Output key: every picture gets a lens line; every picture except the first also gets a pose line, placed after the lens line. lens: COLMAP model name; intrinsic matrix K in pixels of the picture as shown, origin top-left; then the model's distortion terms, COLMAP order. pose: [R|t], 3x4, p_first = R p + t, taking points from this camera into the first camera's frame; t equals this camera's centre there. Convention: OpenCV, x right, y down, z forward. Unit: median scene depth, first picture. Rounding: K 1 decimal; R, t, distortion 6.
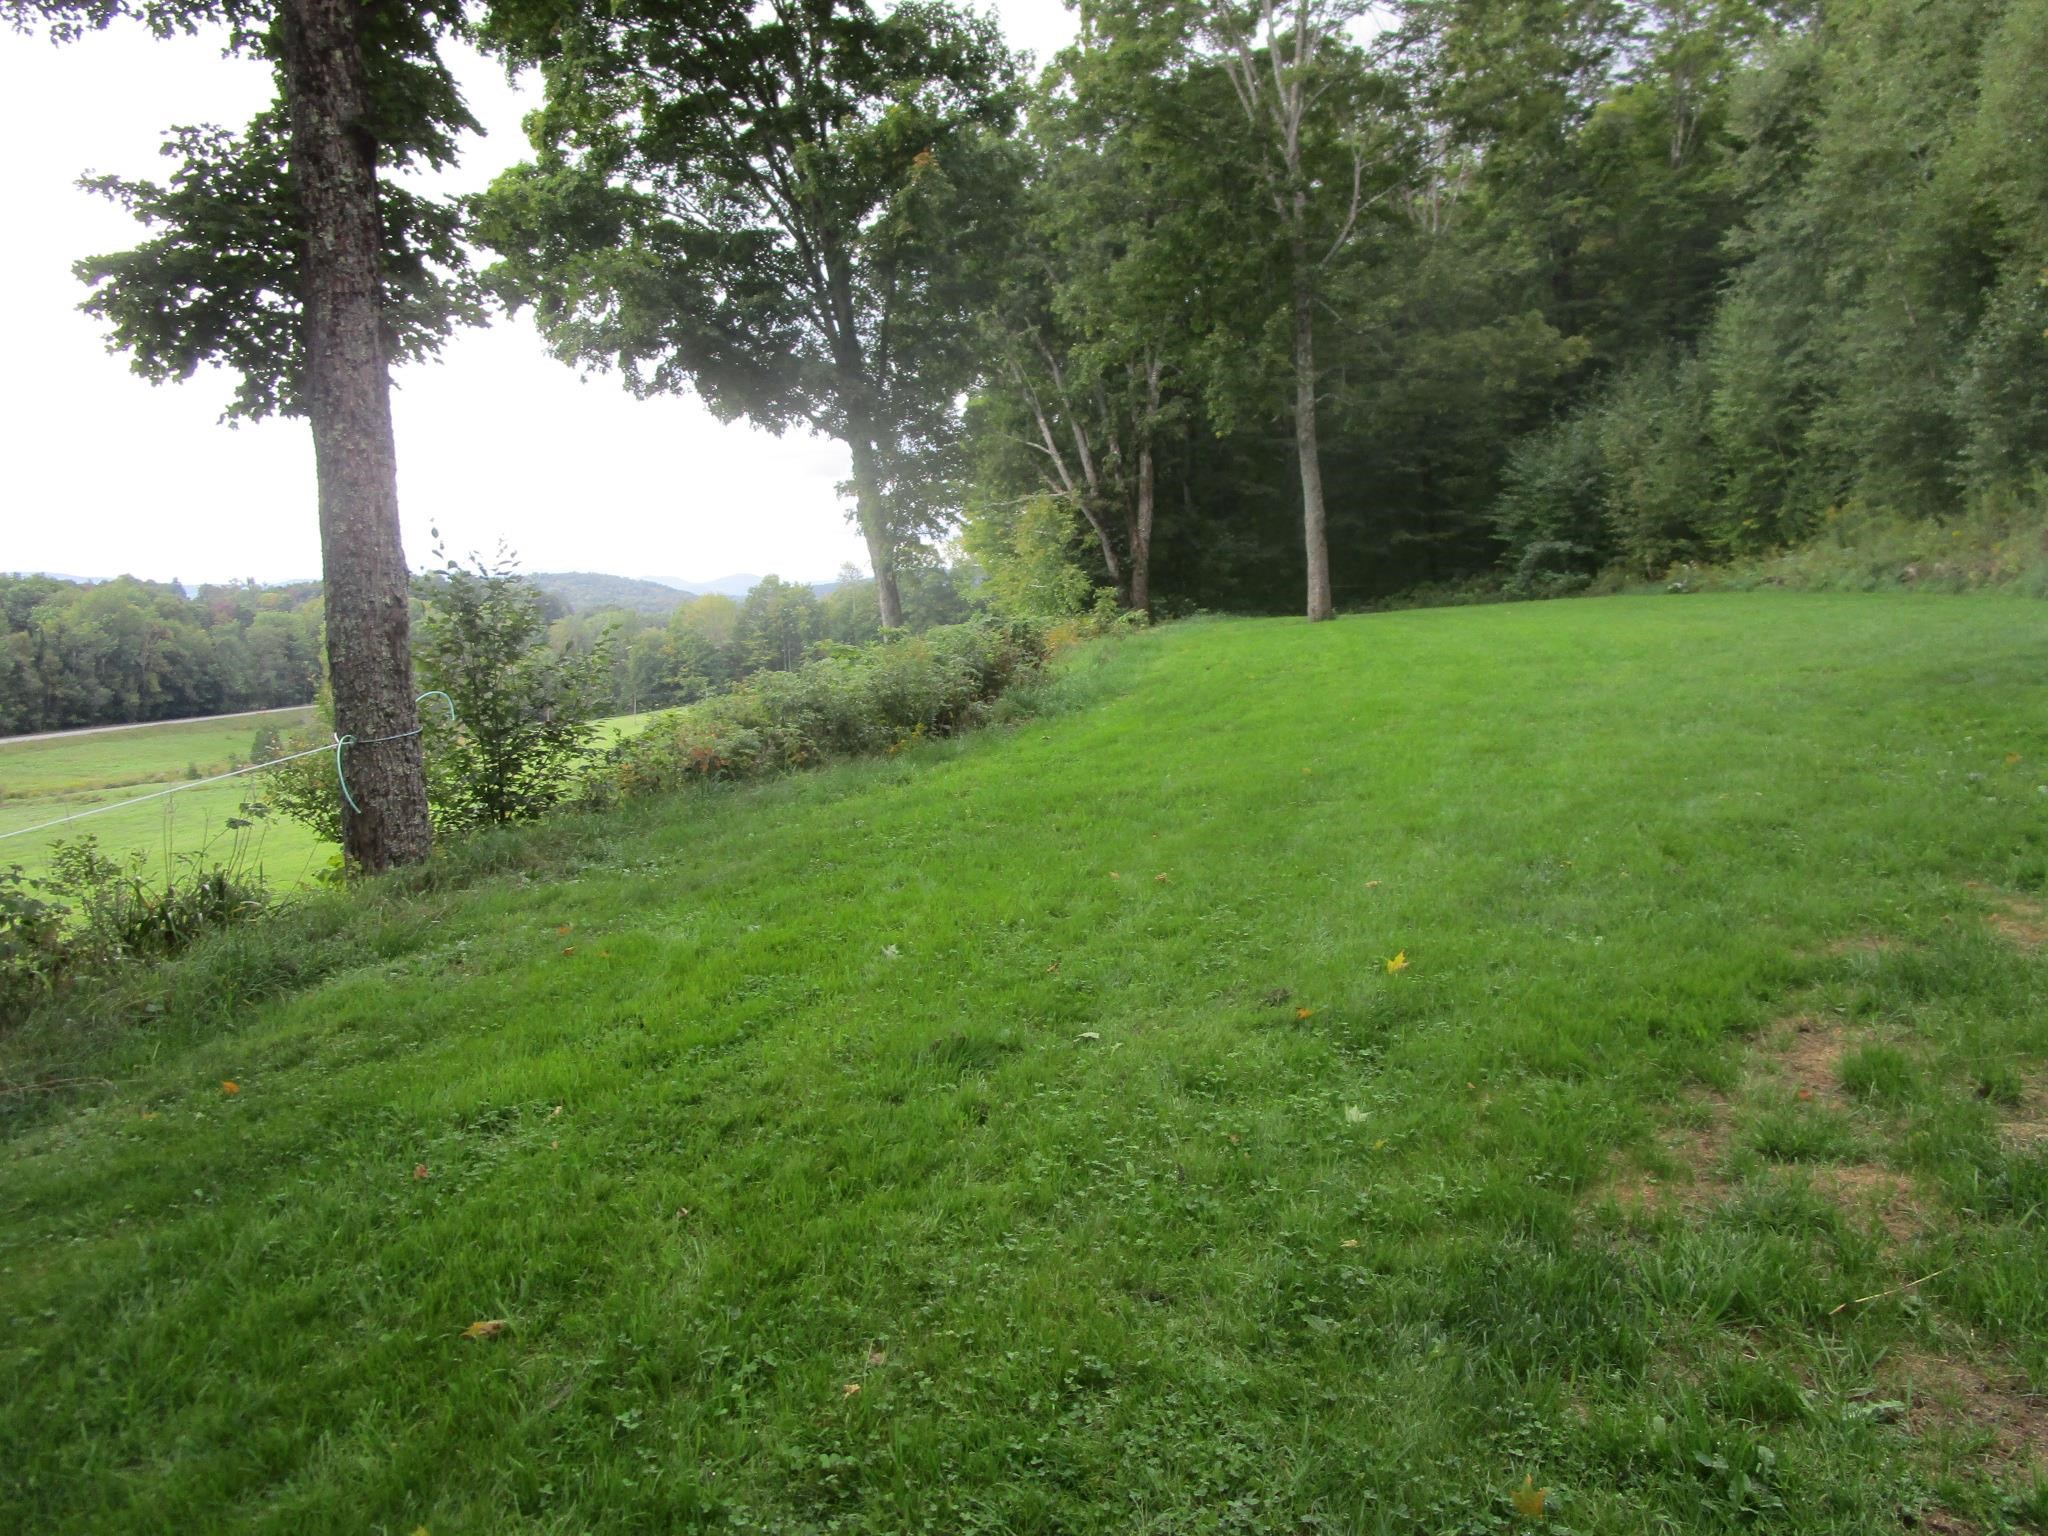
lens RADIAL K [[1466.7, 0, 1024.8], [0, 1466.7, 770.3], [0, 0, 1]] dist [-0.008126, -0.000289]
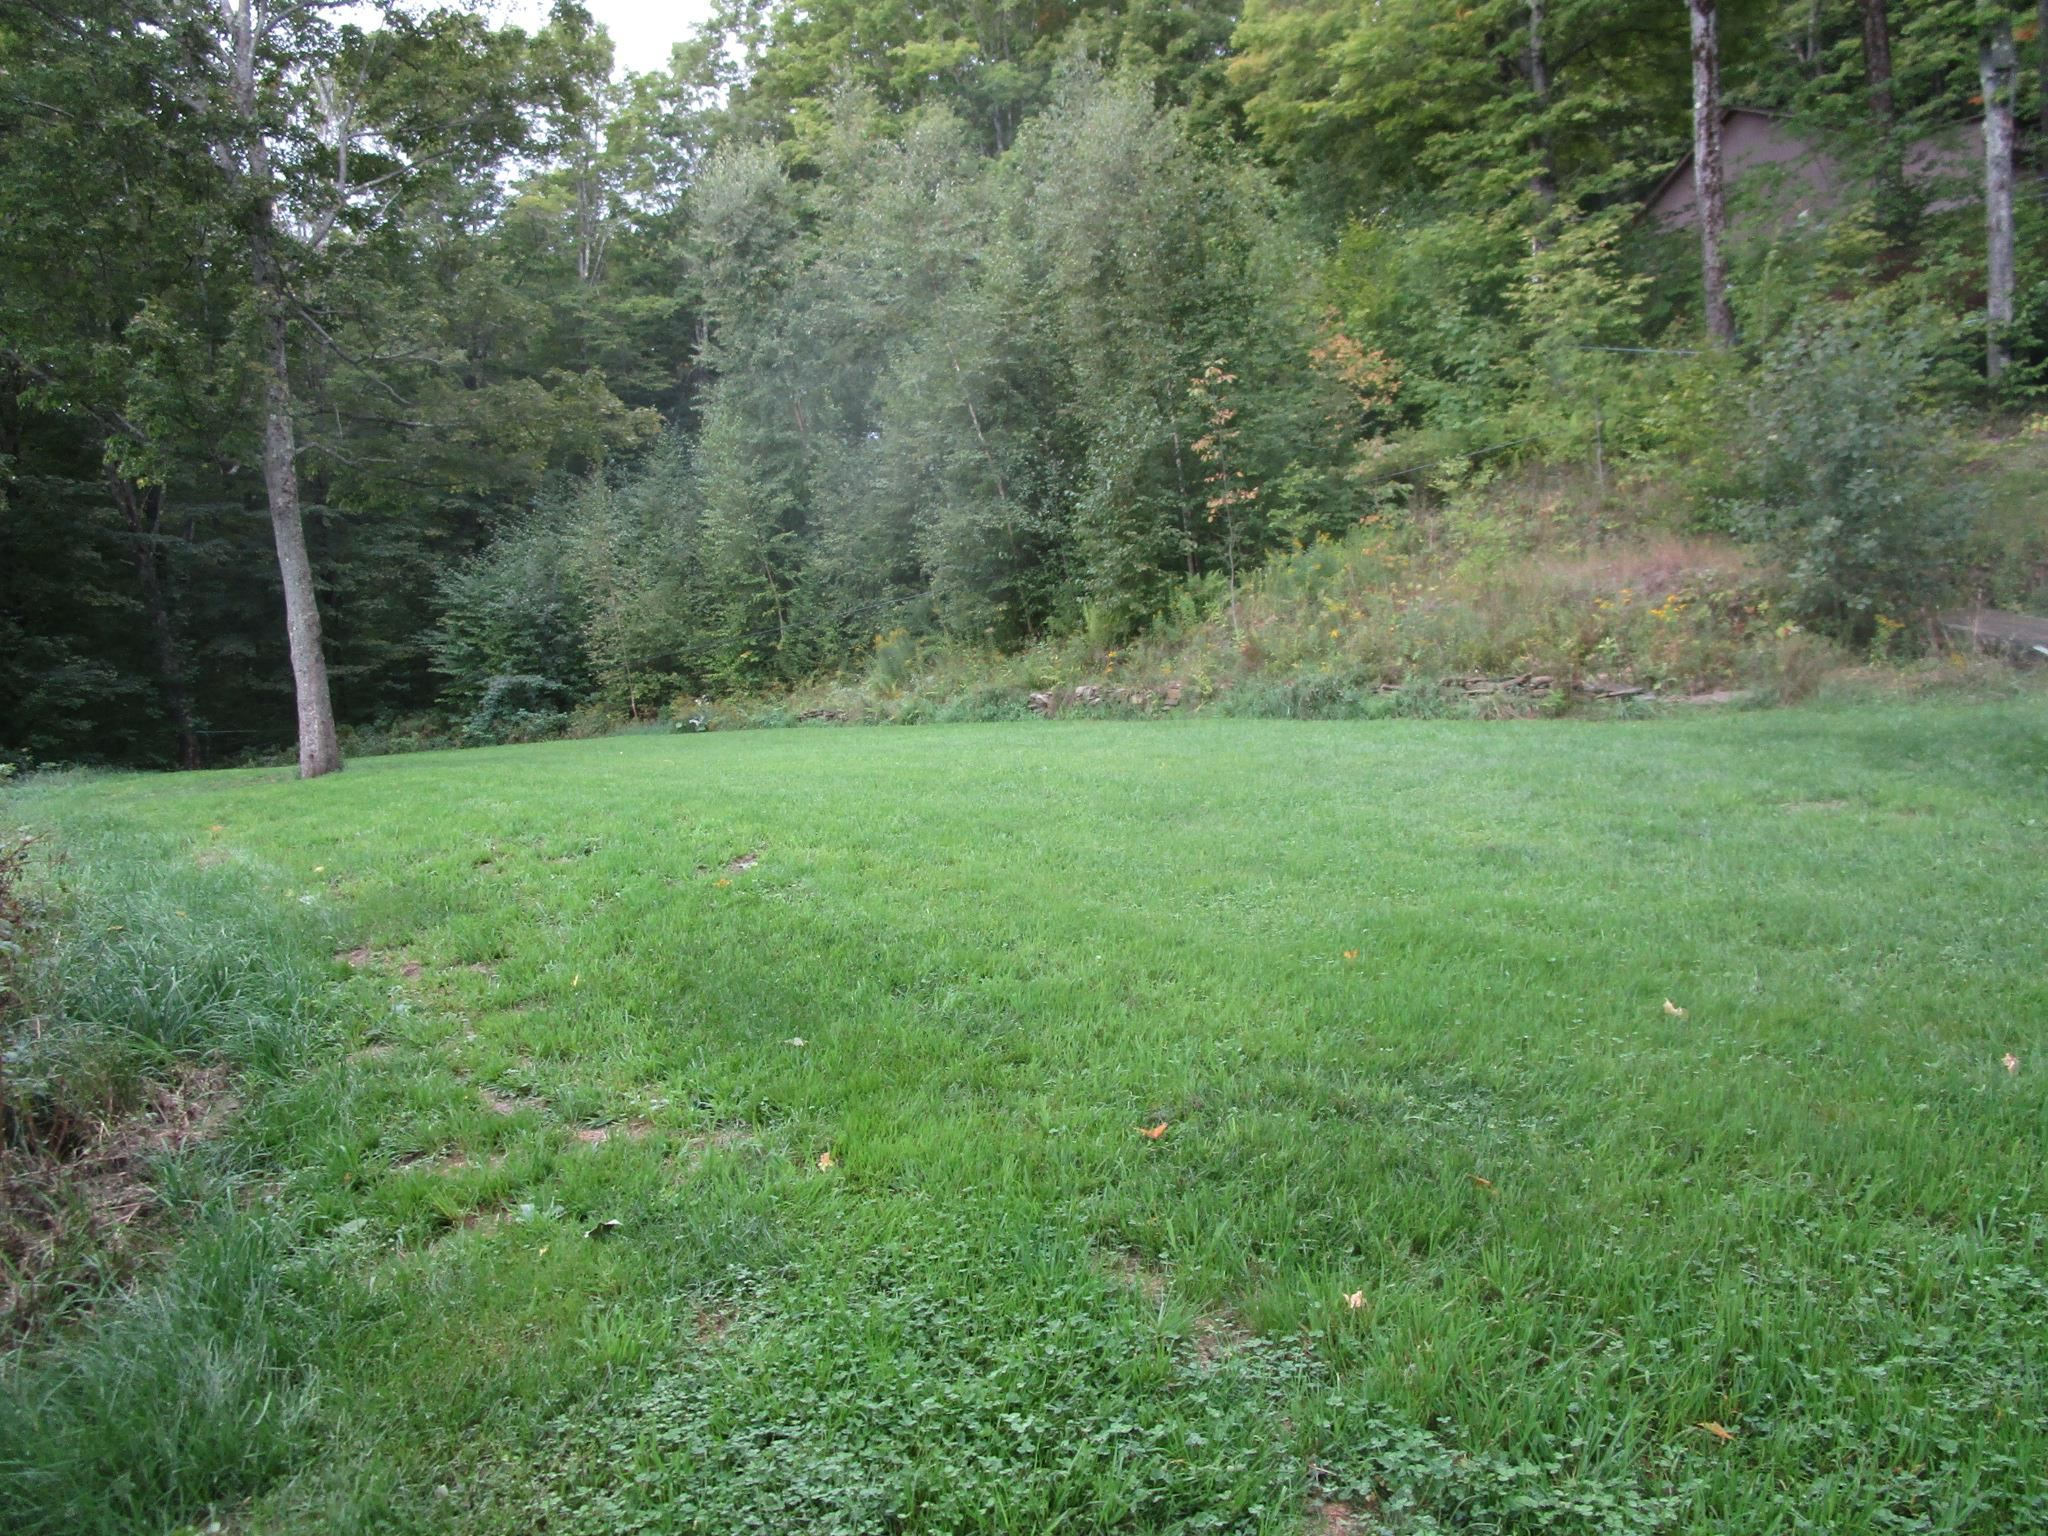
lens RADIAL K [[1466.7, 0, 1020.3], [0, 1466.7, 762.1], [0, 0, 1]] dist [-0.008126, -0.000289]
pose [[0.712868, -0.024157, 0.700882, -0.031197], [0.100198, 0.992662, -0.067698, -0.022785], [-0.694103, 0.118486, 0.710058, 0.233194]]
